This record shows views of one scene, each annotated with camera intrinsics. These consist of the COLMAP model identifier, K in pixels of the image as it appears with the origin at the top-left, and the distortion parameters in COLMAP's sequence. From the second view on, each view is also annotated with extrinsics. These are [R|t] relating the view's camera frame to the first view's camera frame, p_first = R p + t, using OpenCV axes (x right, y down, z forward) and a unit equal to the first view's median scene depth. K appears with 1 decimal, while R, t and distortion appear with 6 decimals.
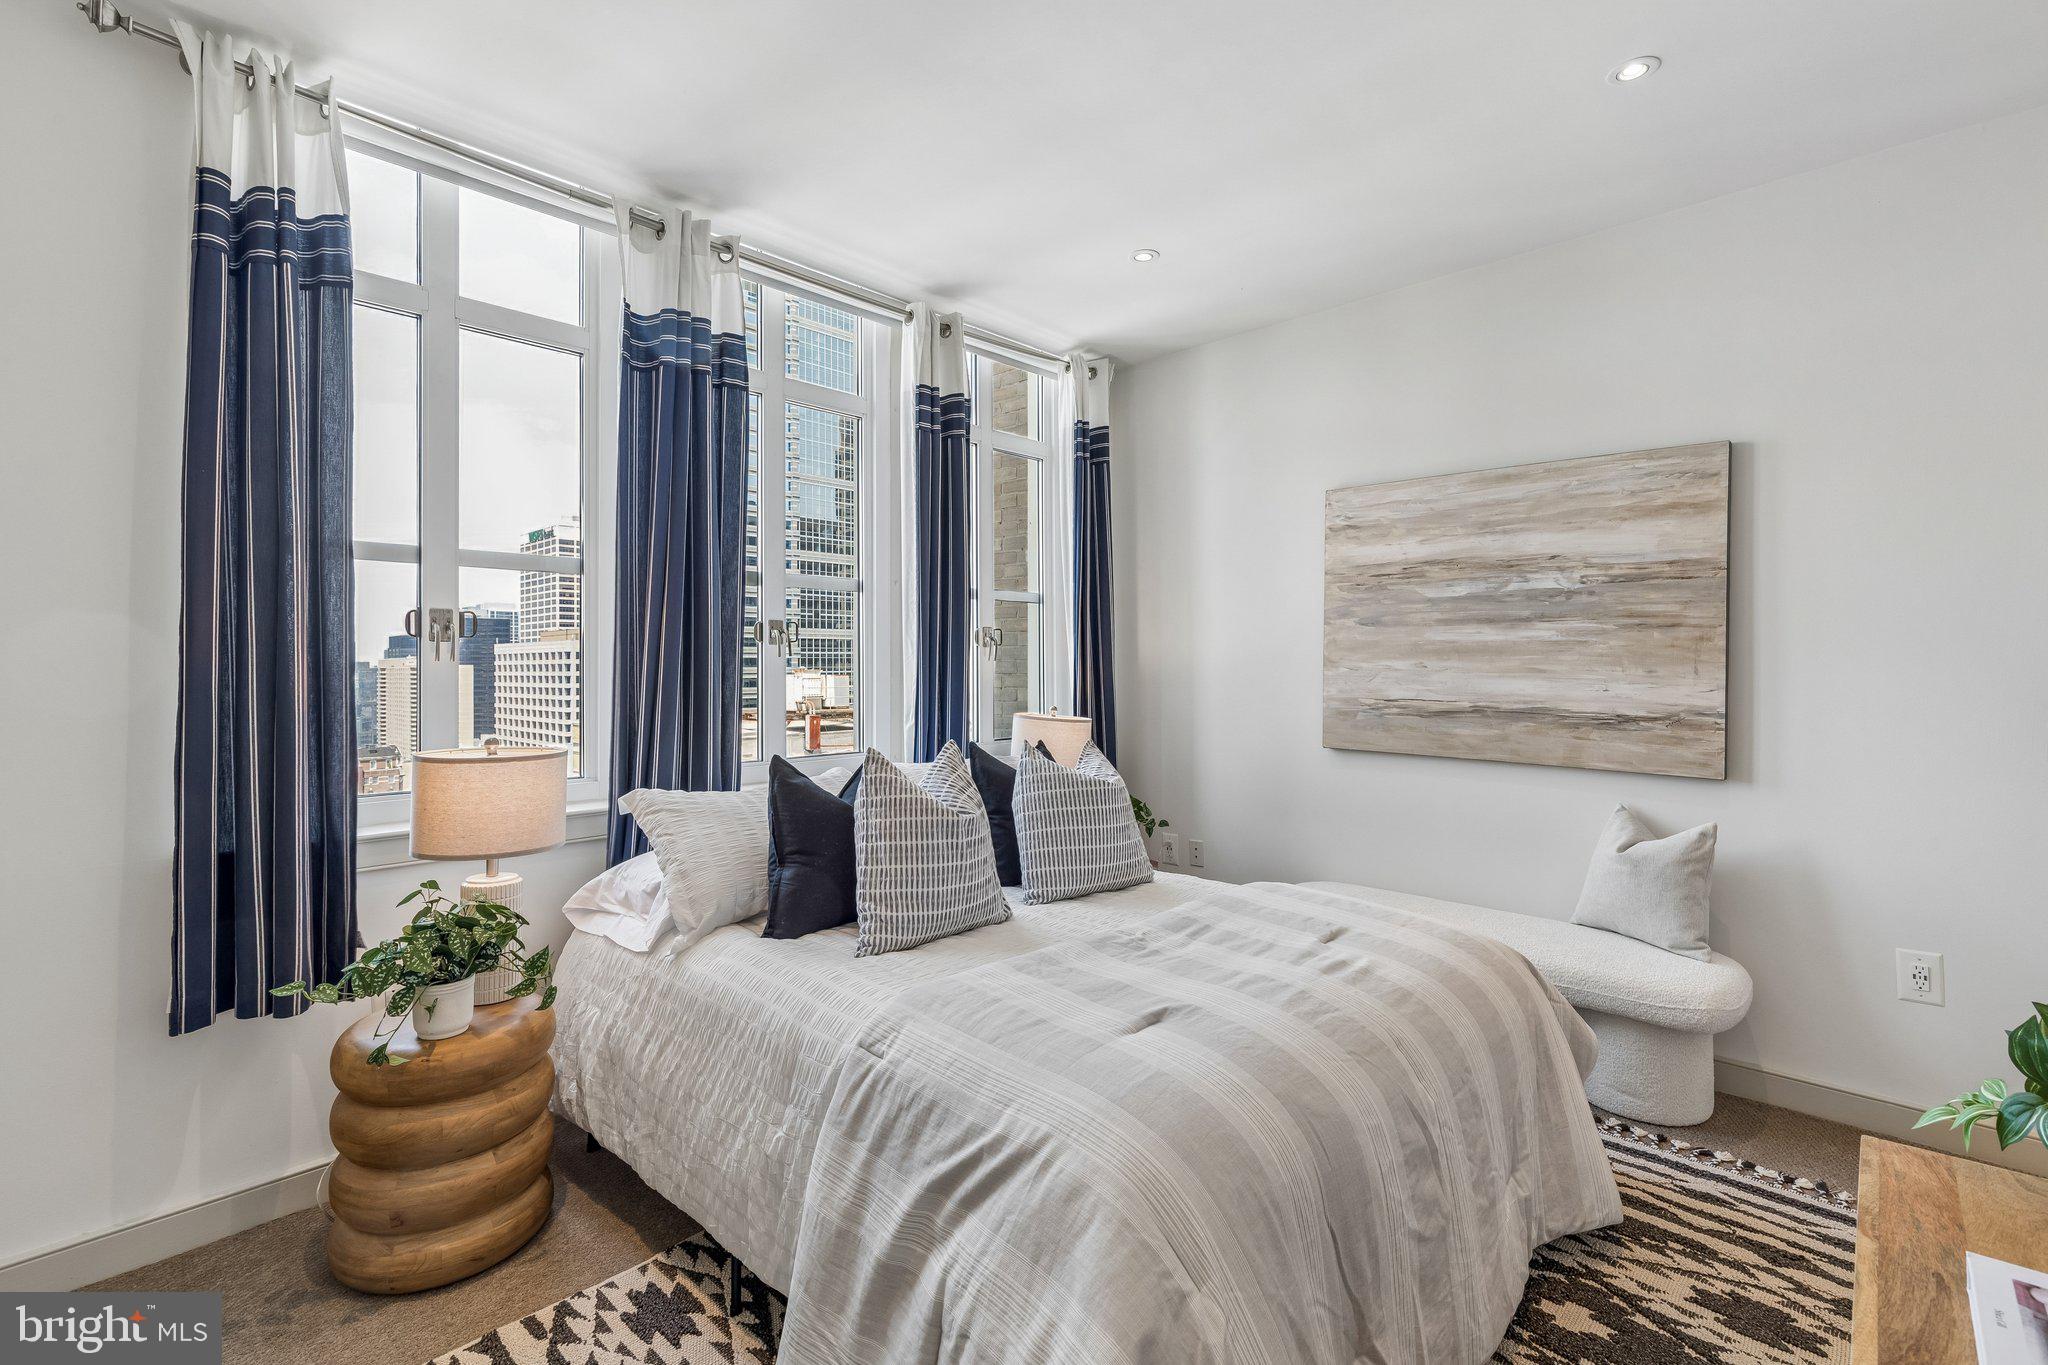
lens RADIAL K [[926.9, 0, 1027.1], [0, 926.9, 657.4], [0, 0, 1]] dist [0.008645, -0.001554]
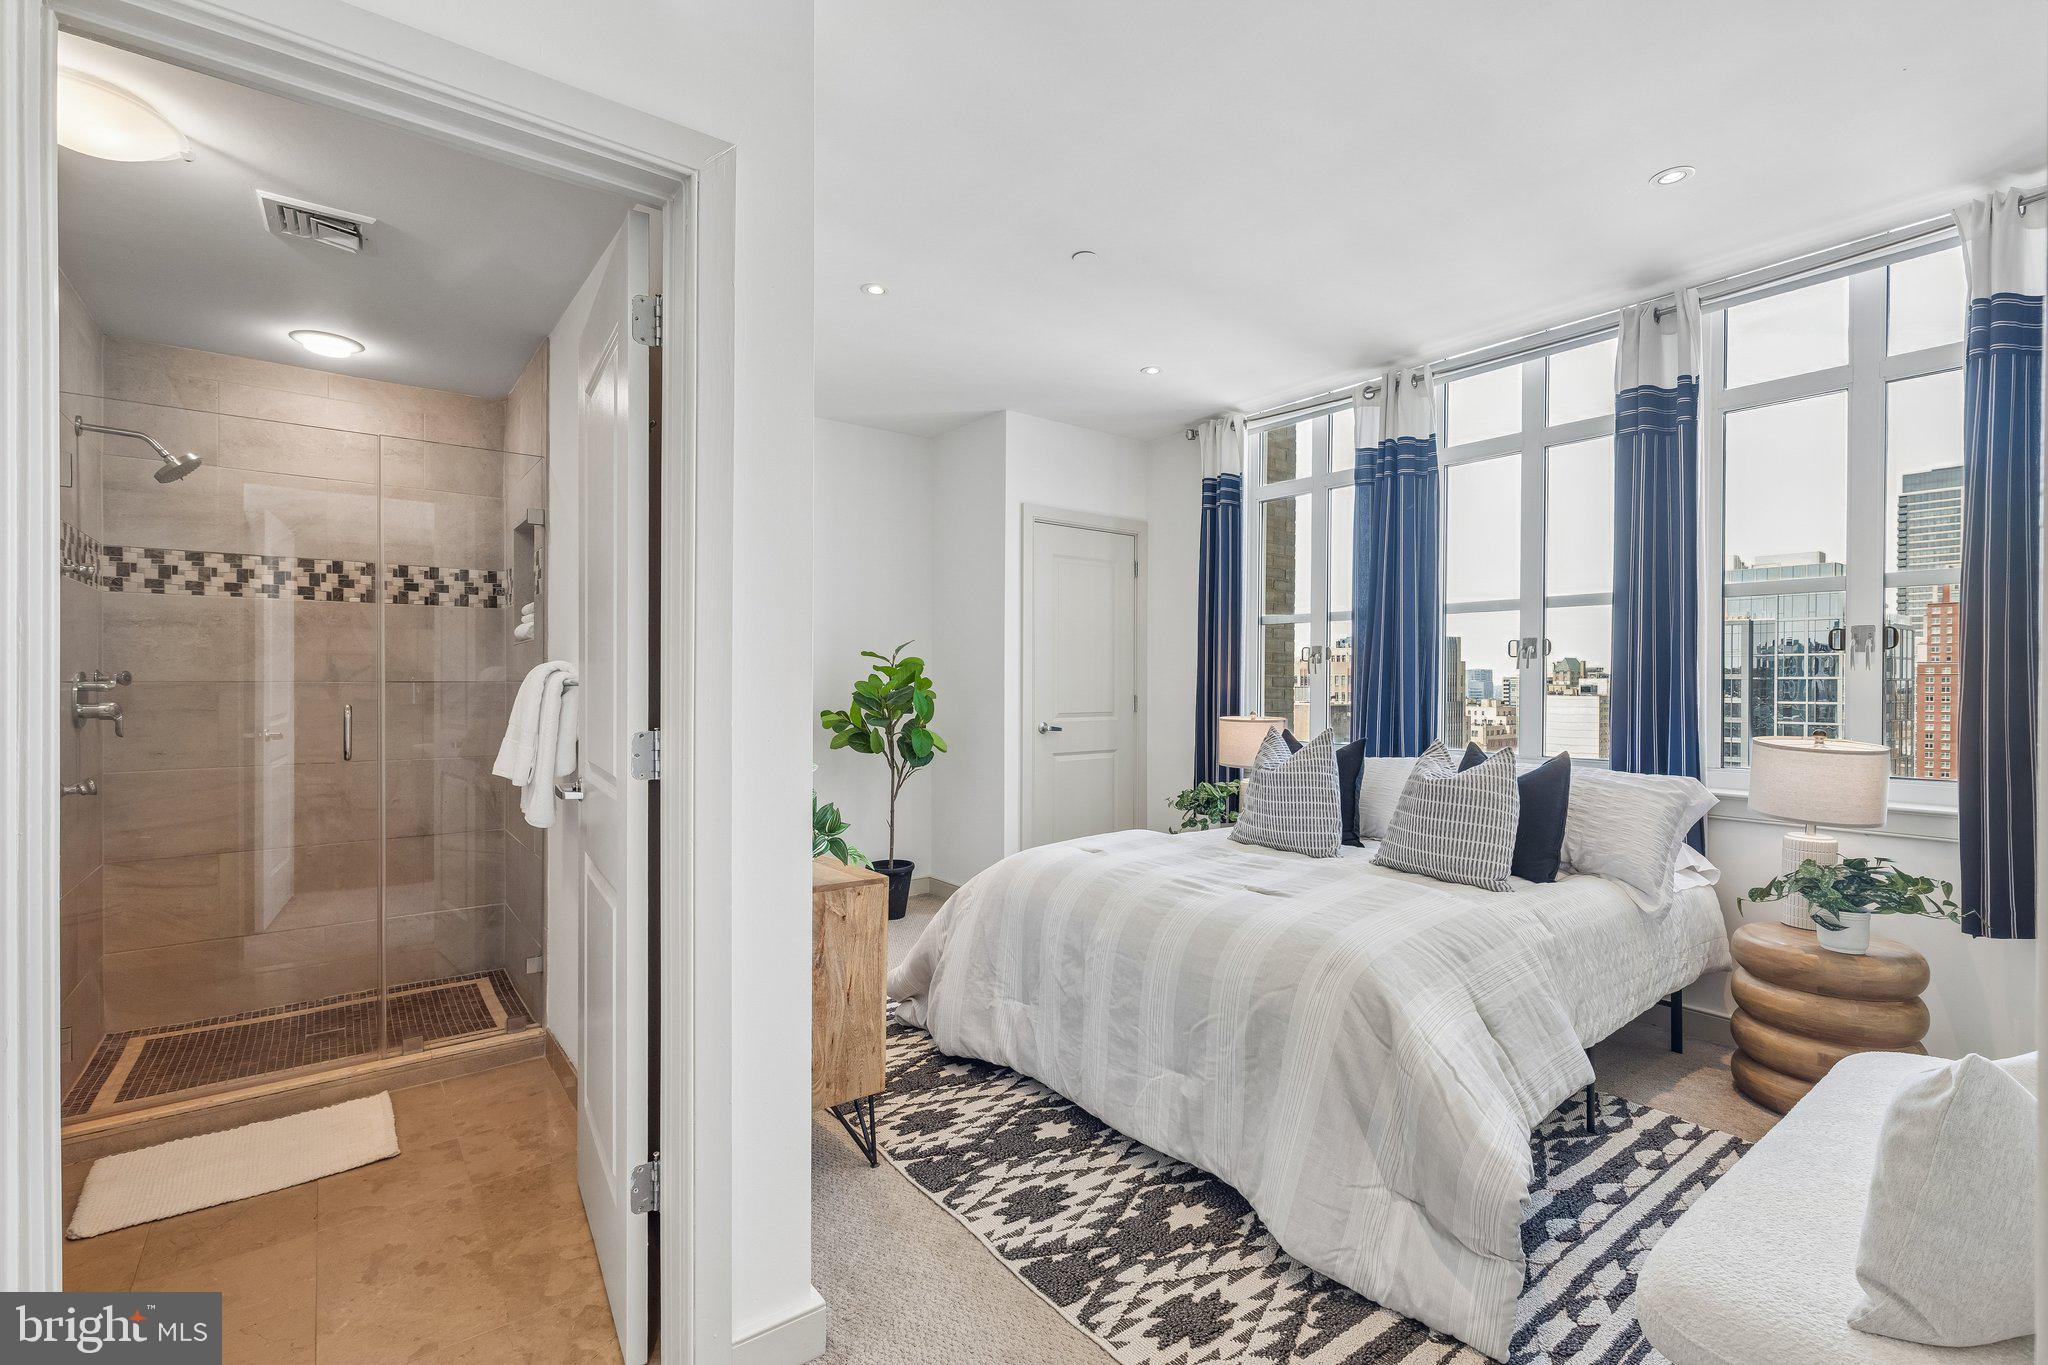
lens RADIAL K [[926.9, 0, 1017.8], [0, 926.9, 680.1], [0, 0, 1]] dist [0.008645, -0.001554]
pose [[-0.154555, 0.003911, -0.987976, 1.063840], [0.004658, 0.999984, 0.003229, 0.008168], [0.987973, -0.004103, -0.154571, 0.574345]]
